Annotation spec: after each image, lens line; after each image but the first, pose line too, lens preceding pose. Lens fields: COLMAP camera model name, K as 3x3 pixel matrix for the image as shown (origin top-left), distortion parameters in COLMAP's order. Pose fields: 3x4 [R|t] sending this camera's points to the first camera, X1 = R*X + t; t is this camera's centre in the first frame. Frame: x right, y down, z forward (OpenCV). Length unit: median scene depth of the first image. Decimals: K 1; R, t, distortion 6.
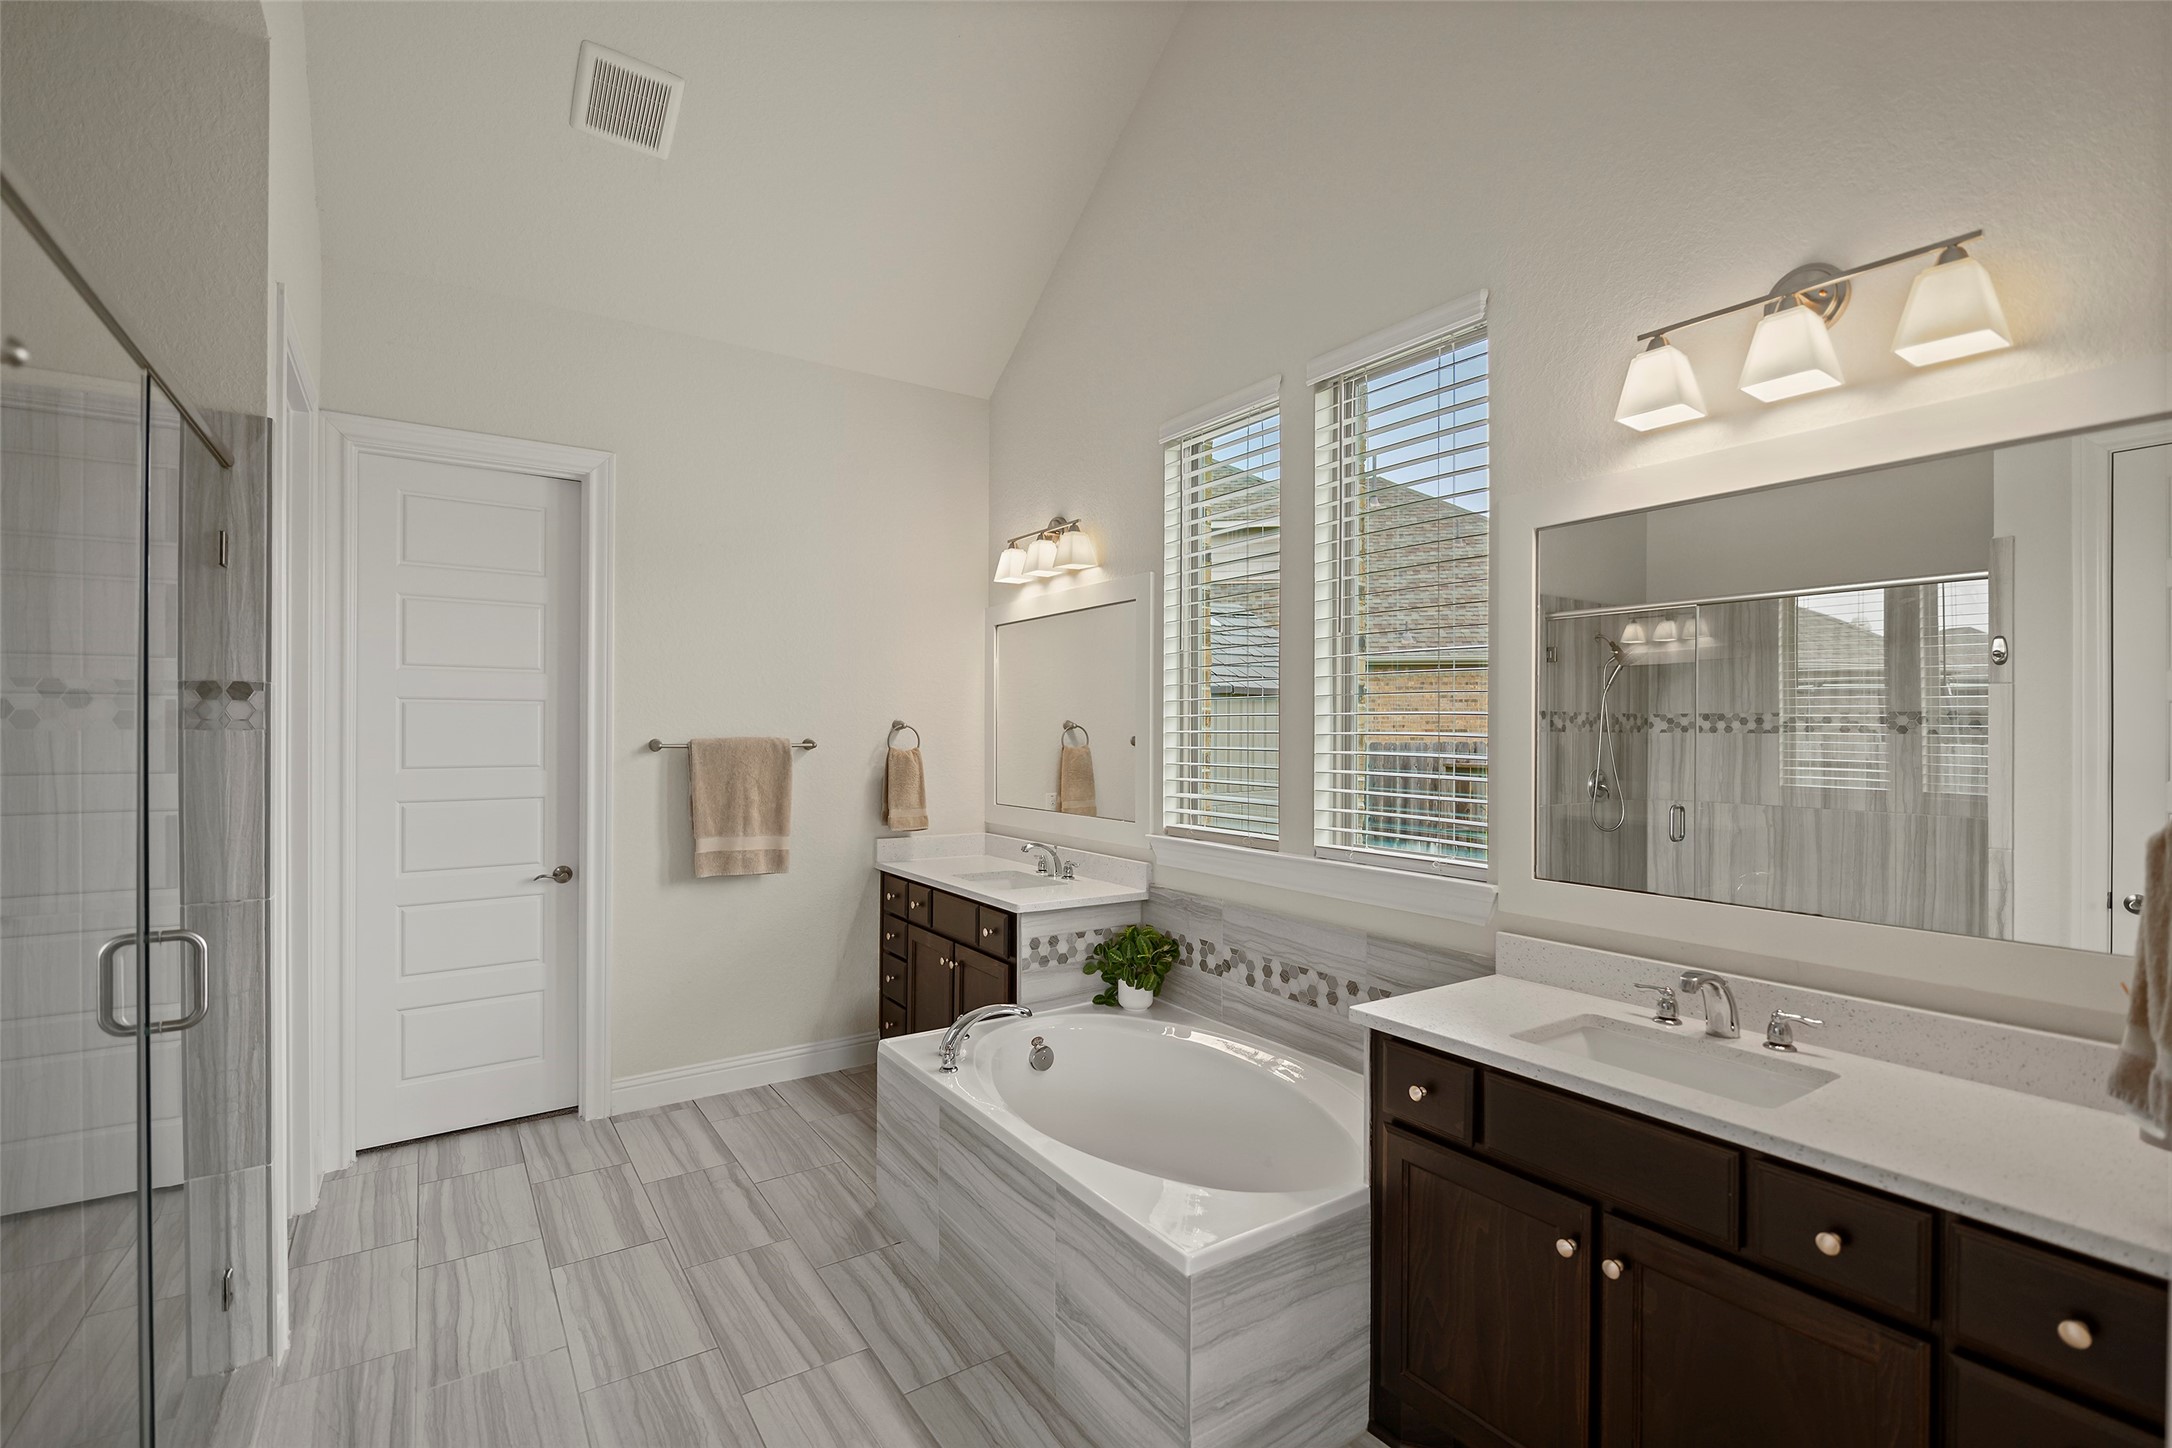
lens RADIAL K [[993.9, 0, 1097.1], [0, 993.9, 725.5], [0, 0, 1]] dist [-0.007535, 0.000282]
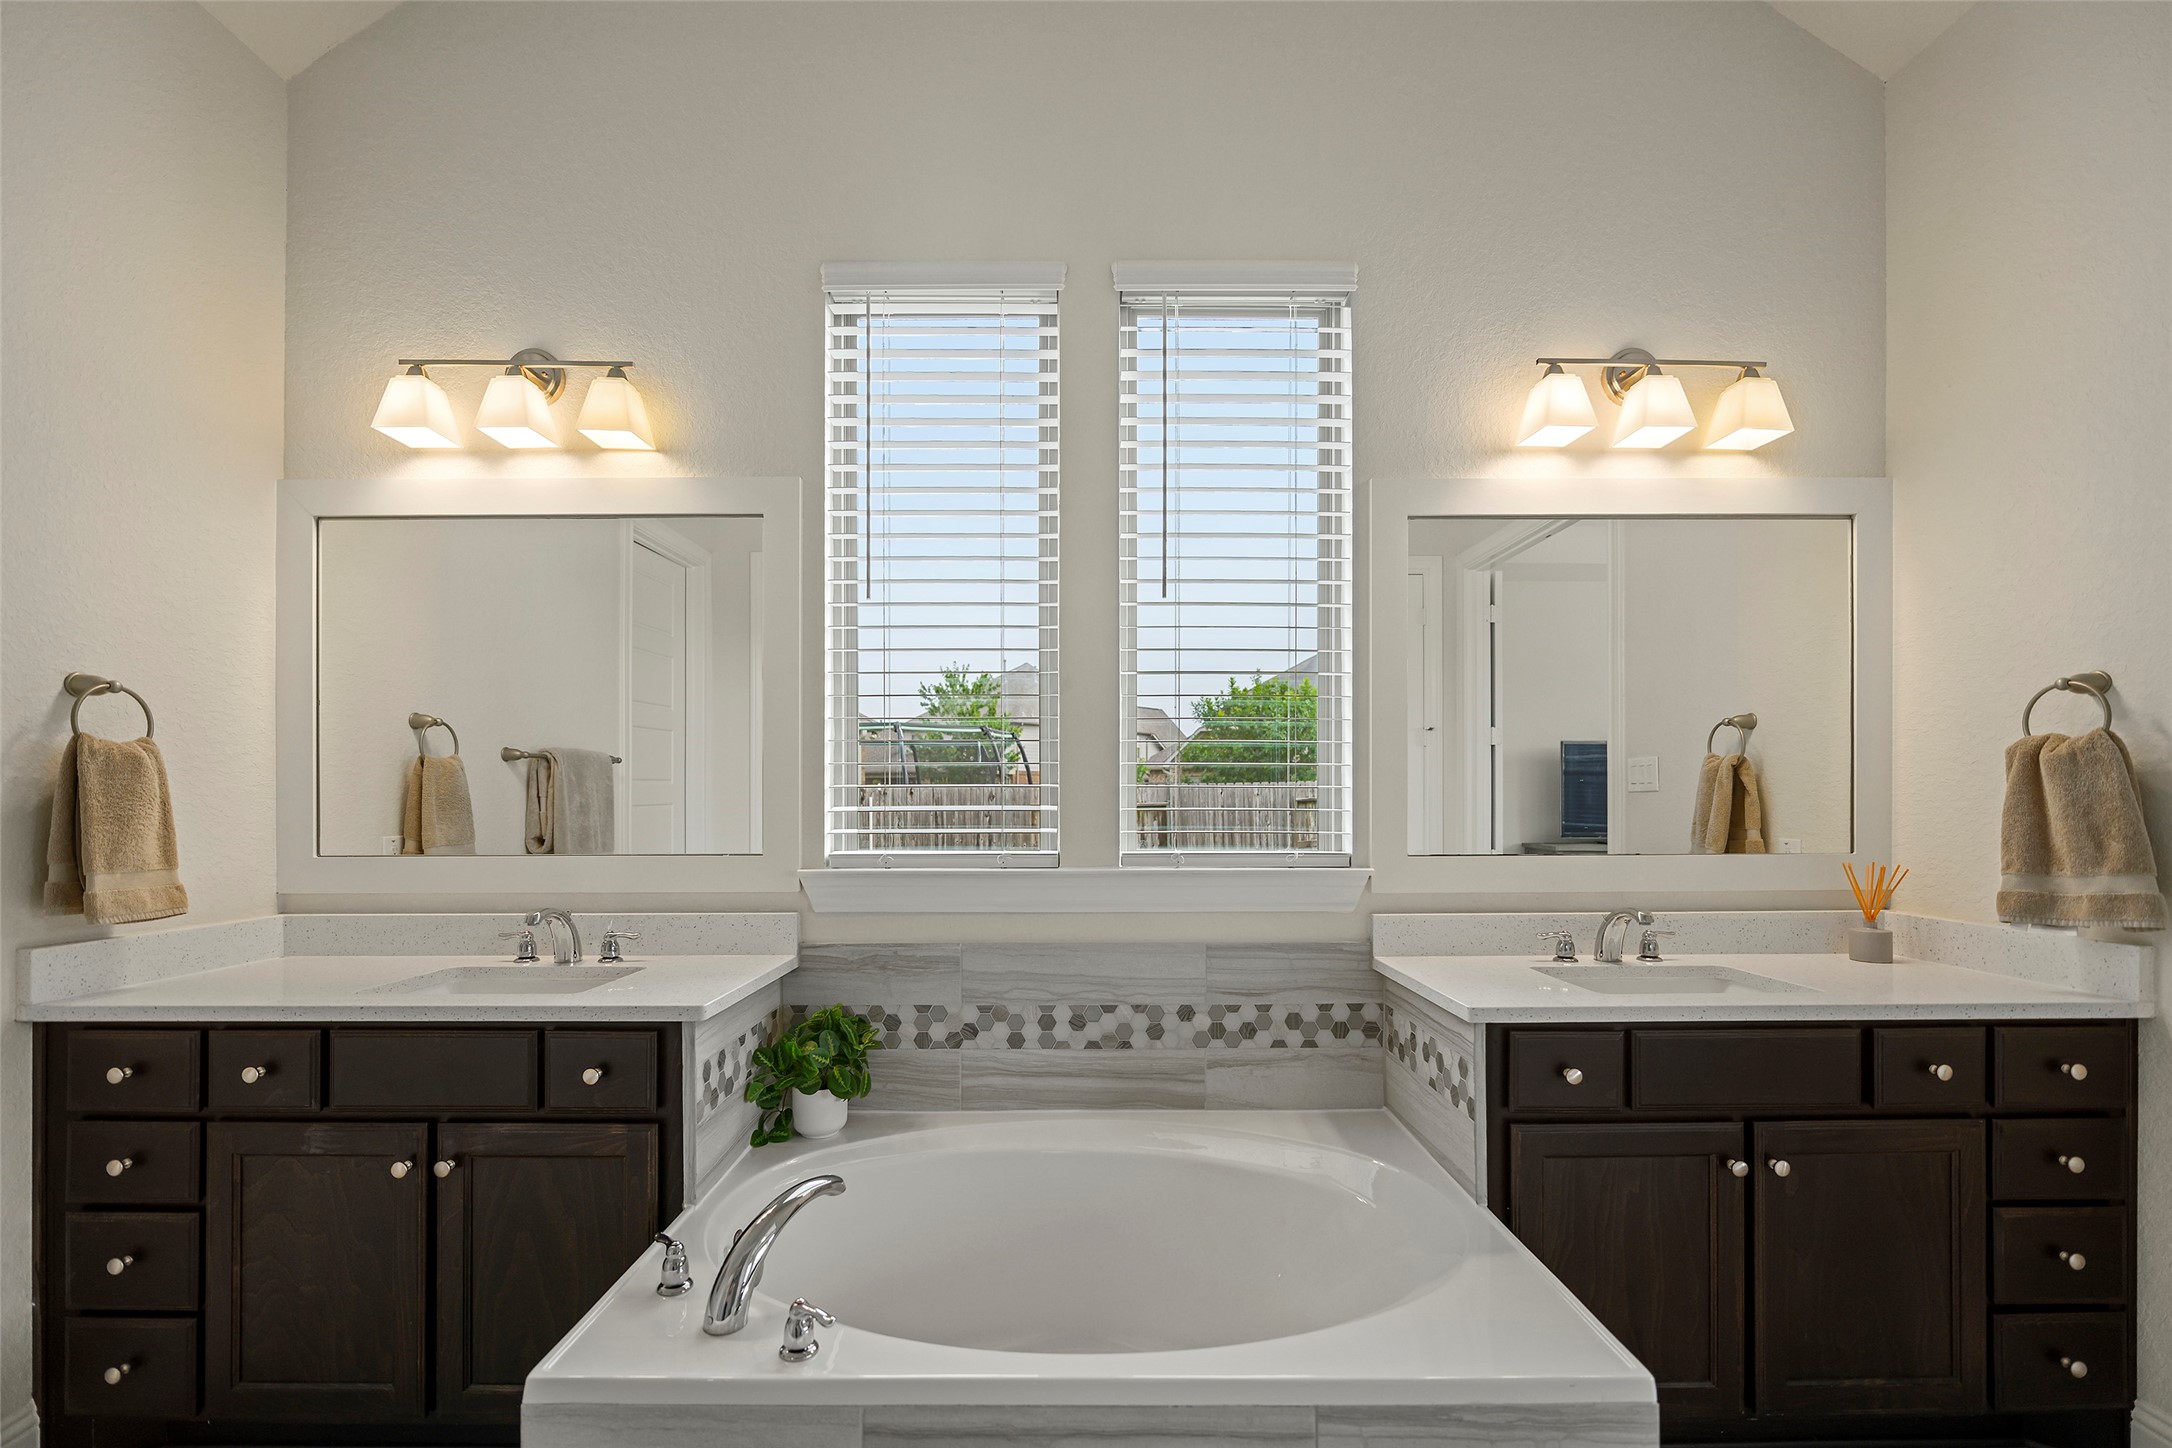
lens RADIAL K [[900.4, 0, 1092.9], [0, 900.4, 788.4], [0, 0, 1]] dist [-0.007098, 0.000236]
pose [[0.550142, -0.000370, 0.835071, -0.378716], [0.001026, 0.999999, -0.000234, 0.061456], [-0.835071, 0.000985, 0.550142, 0.554971]]
